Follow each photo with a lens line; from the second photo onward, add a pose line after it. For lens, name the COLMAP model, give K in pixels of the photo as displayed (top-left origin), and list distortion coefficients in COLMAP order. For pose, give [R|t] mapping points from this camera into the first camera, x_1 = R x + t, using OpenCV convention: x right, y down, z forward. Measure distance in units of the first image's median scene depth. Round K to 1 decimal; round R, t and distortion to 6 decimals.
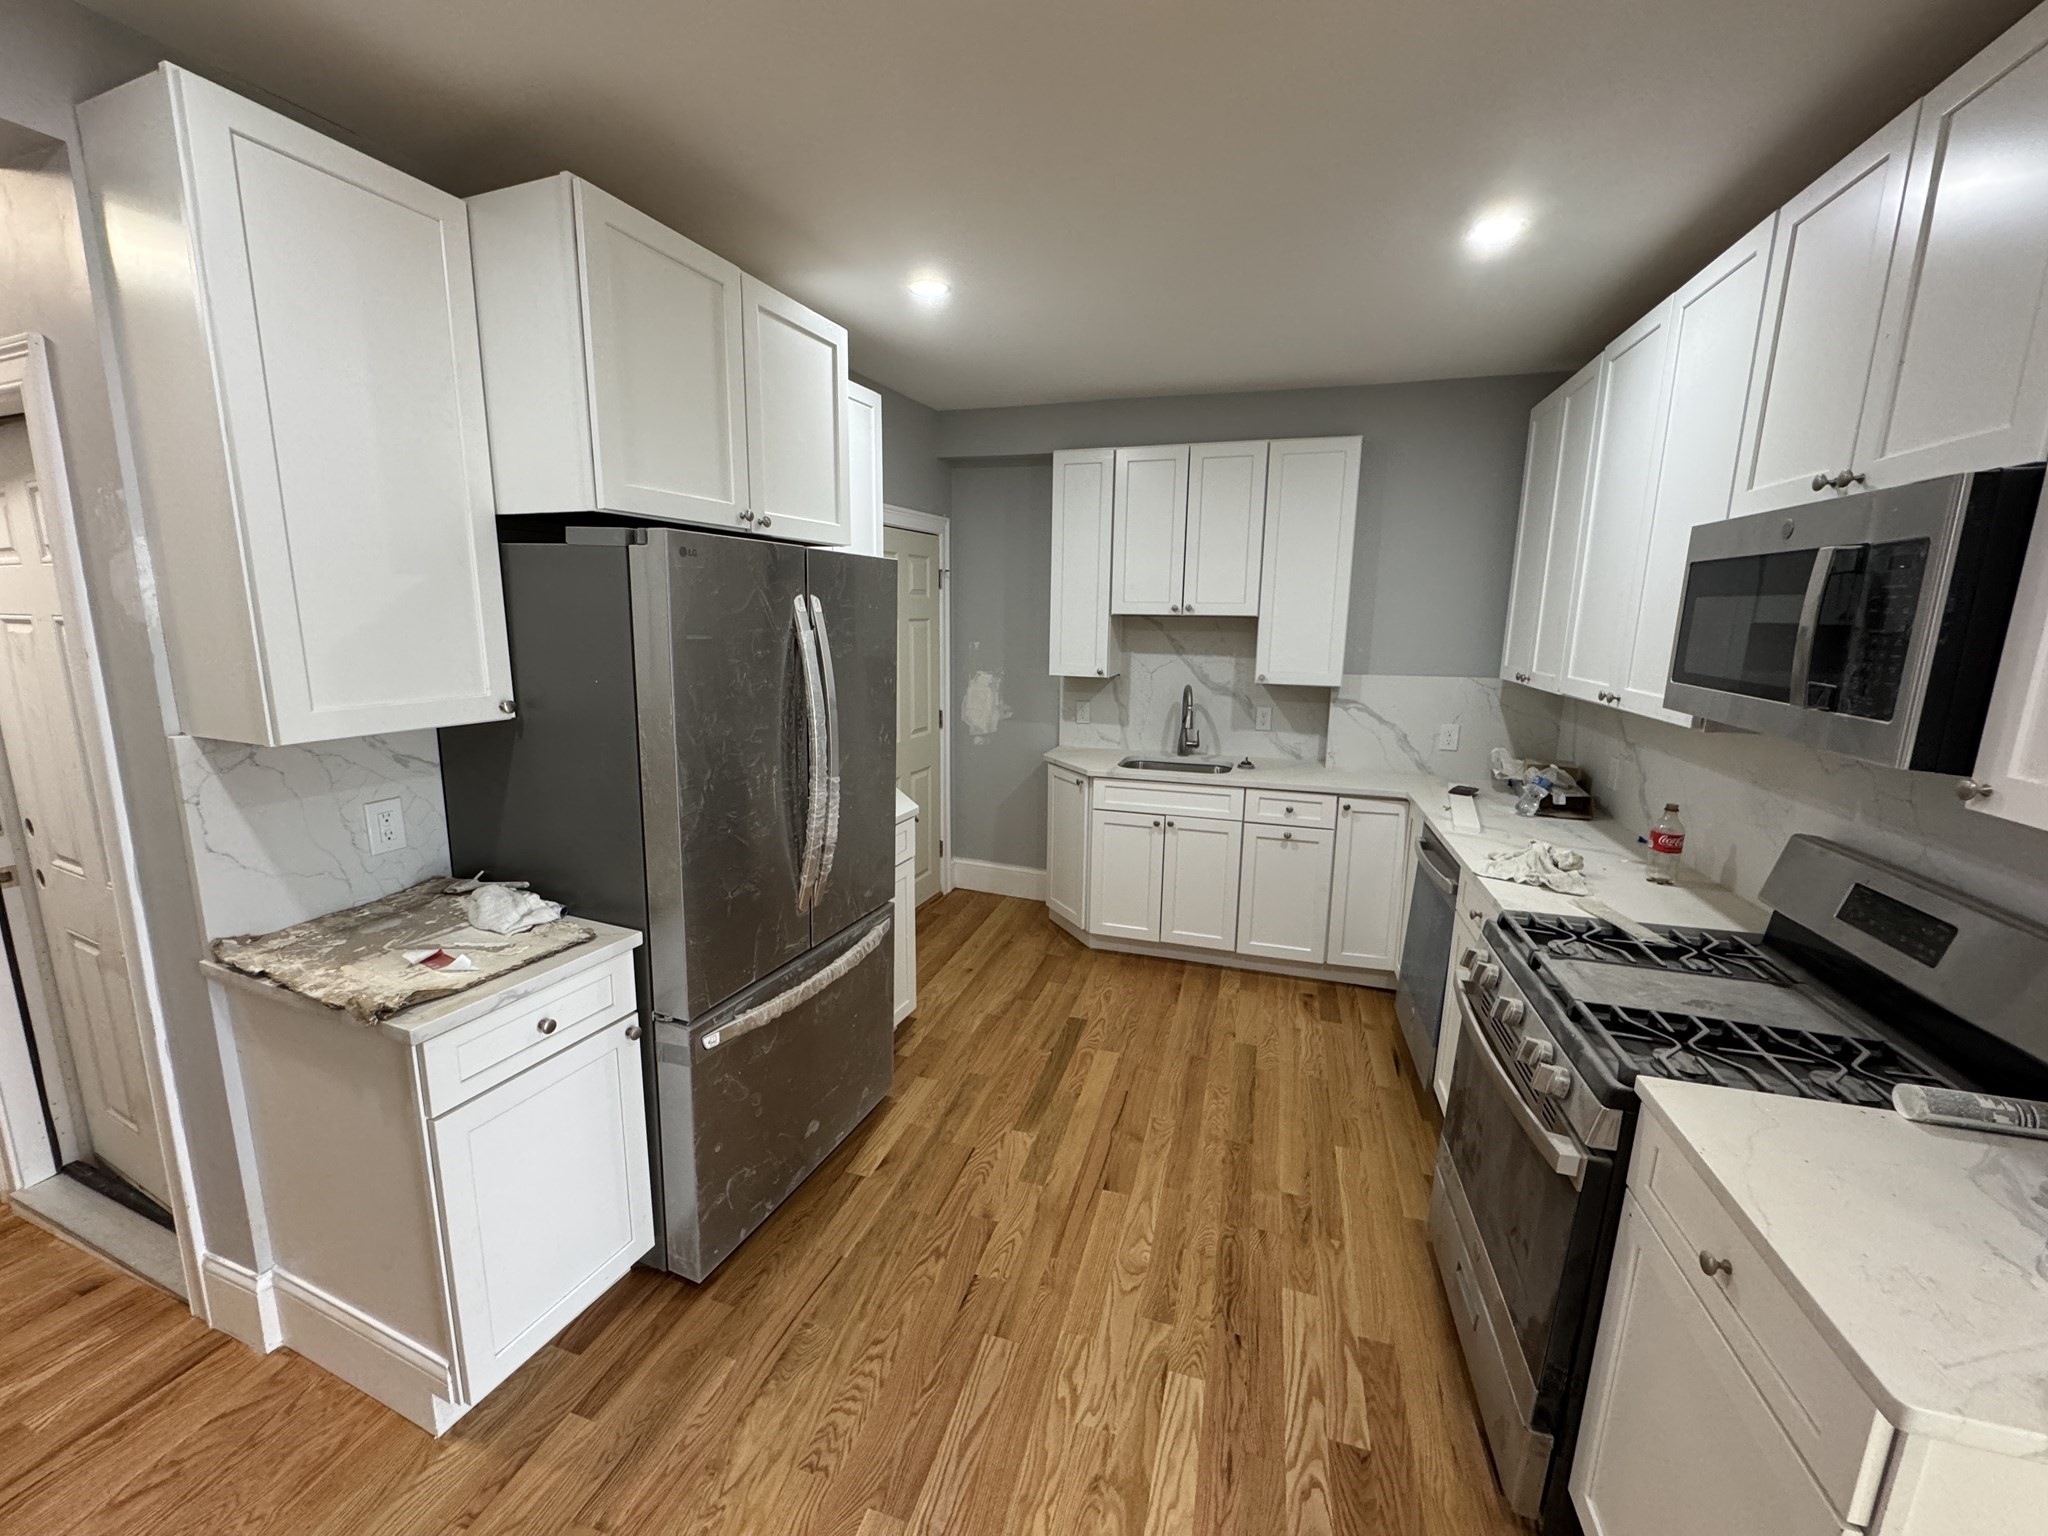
lens RADIAL K [[819.1, 0, 1024.0], [0, 819.1, 768.2], [0, 0, 1]] dist [-0.002132, 0.000417]
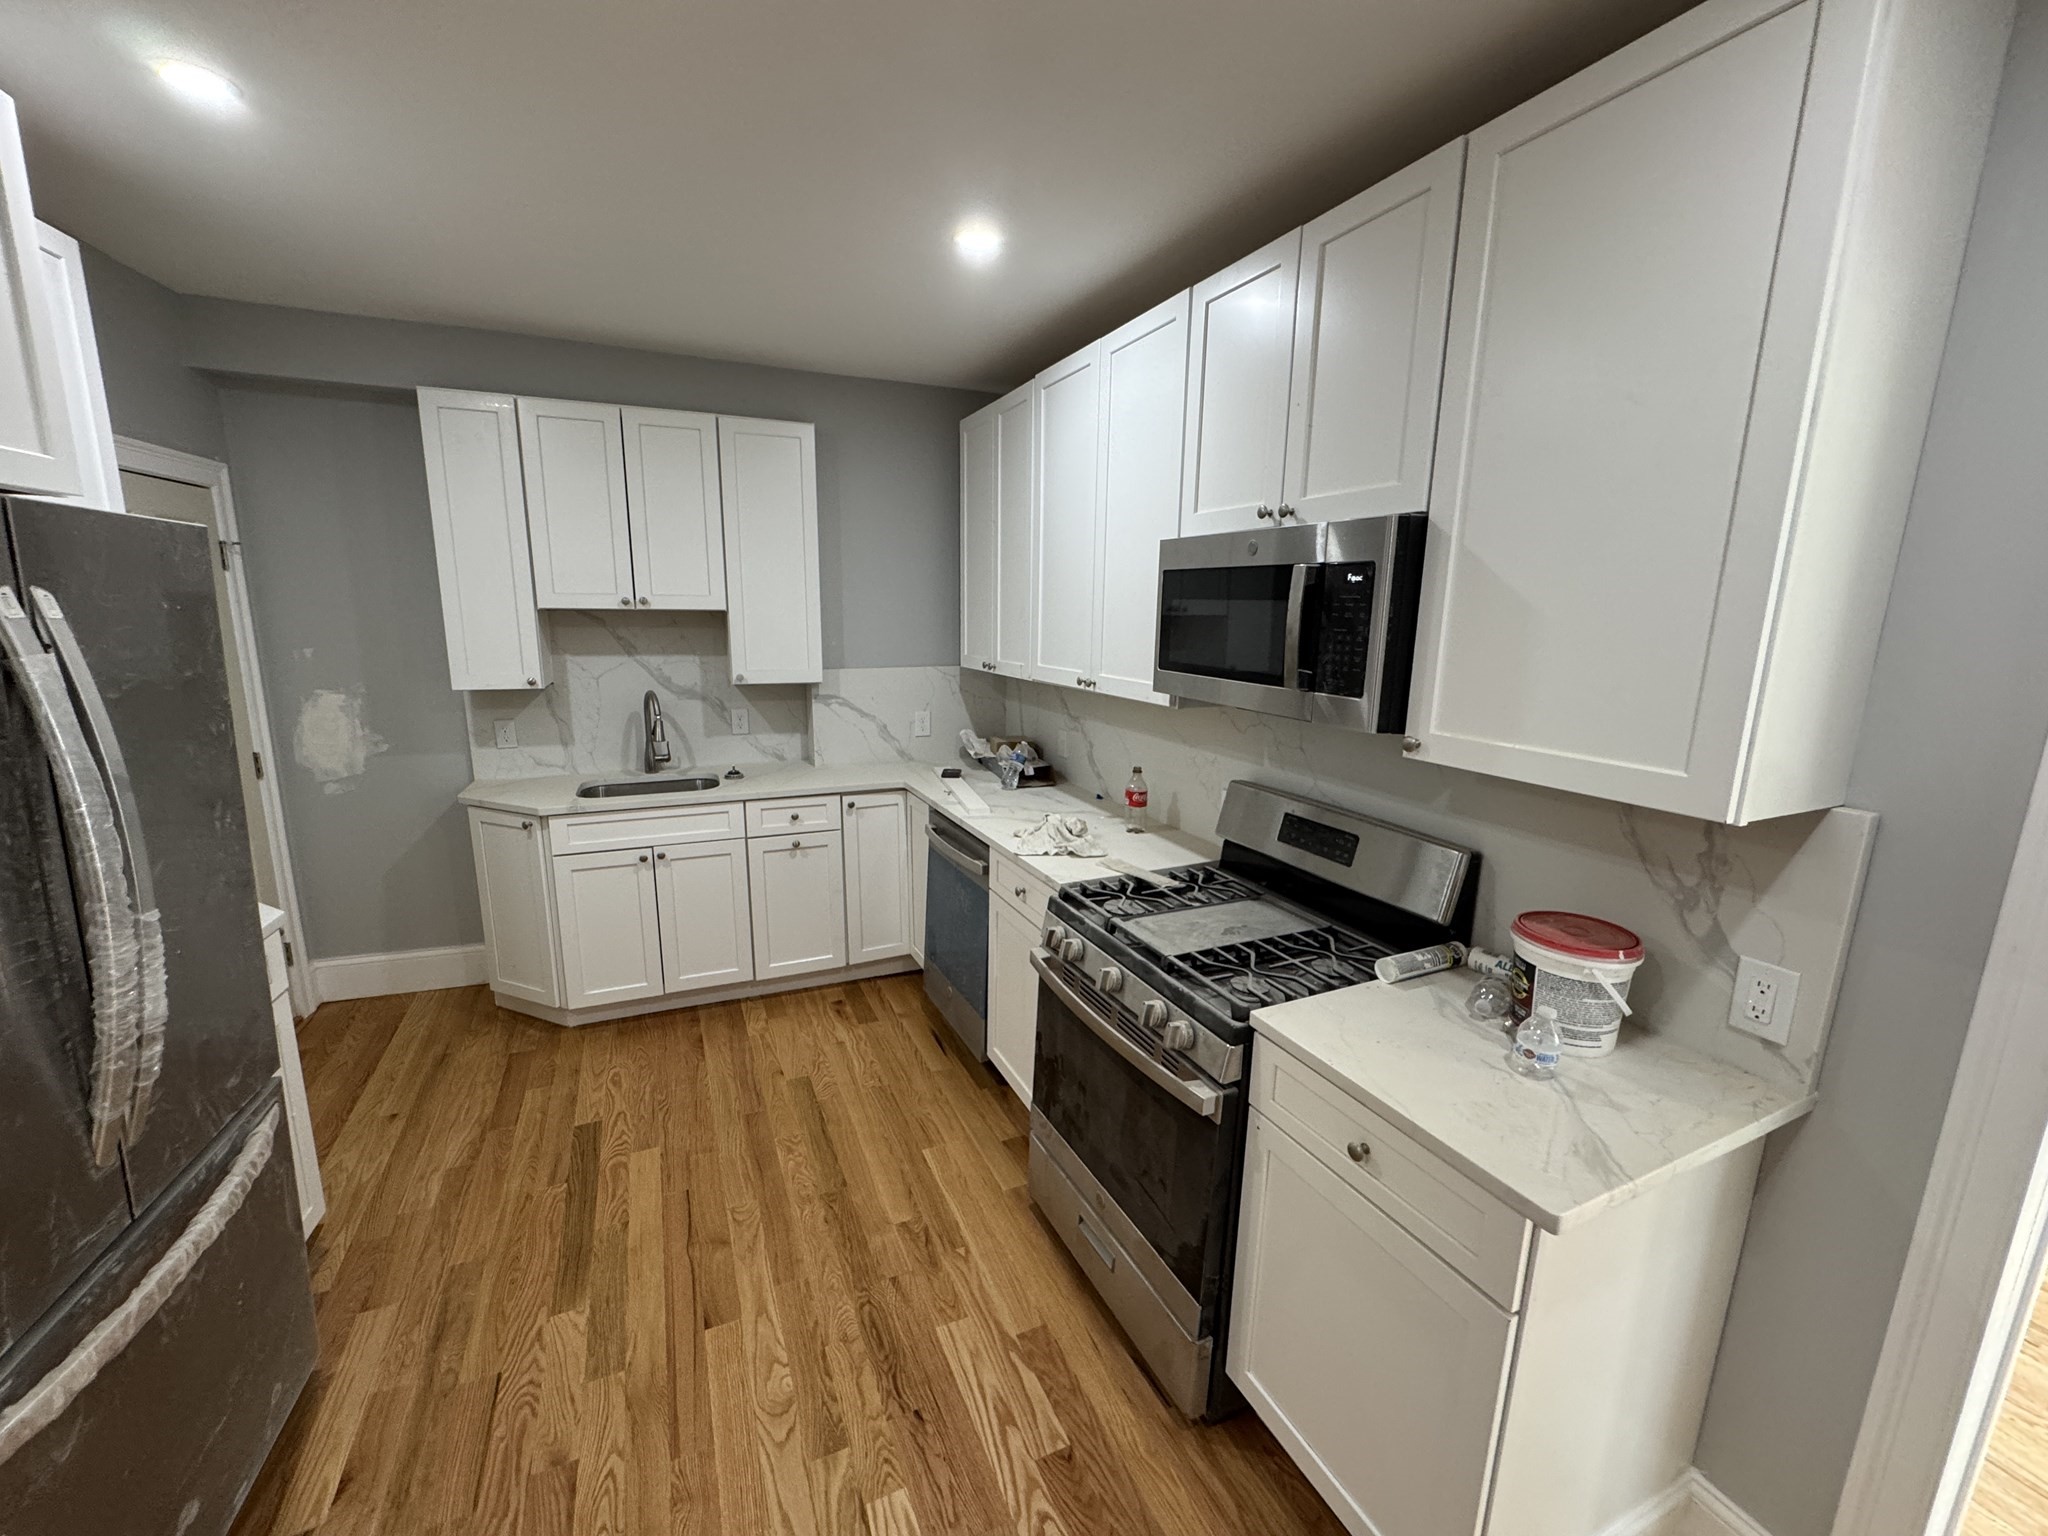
lens RADIAL K [[819.1, 0, 1020.2], [0, 819.1, 766.5], [0, 0, 1]] dist [-0.002132, 0.000417]
pose [[0.754745, -0.128888, 0.643233, -0.122500], [0.119854, 0.991098, 0.057959, -0.046995], [-0.644977, 0.033350, 0.763474, 0.175851]]
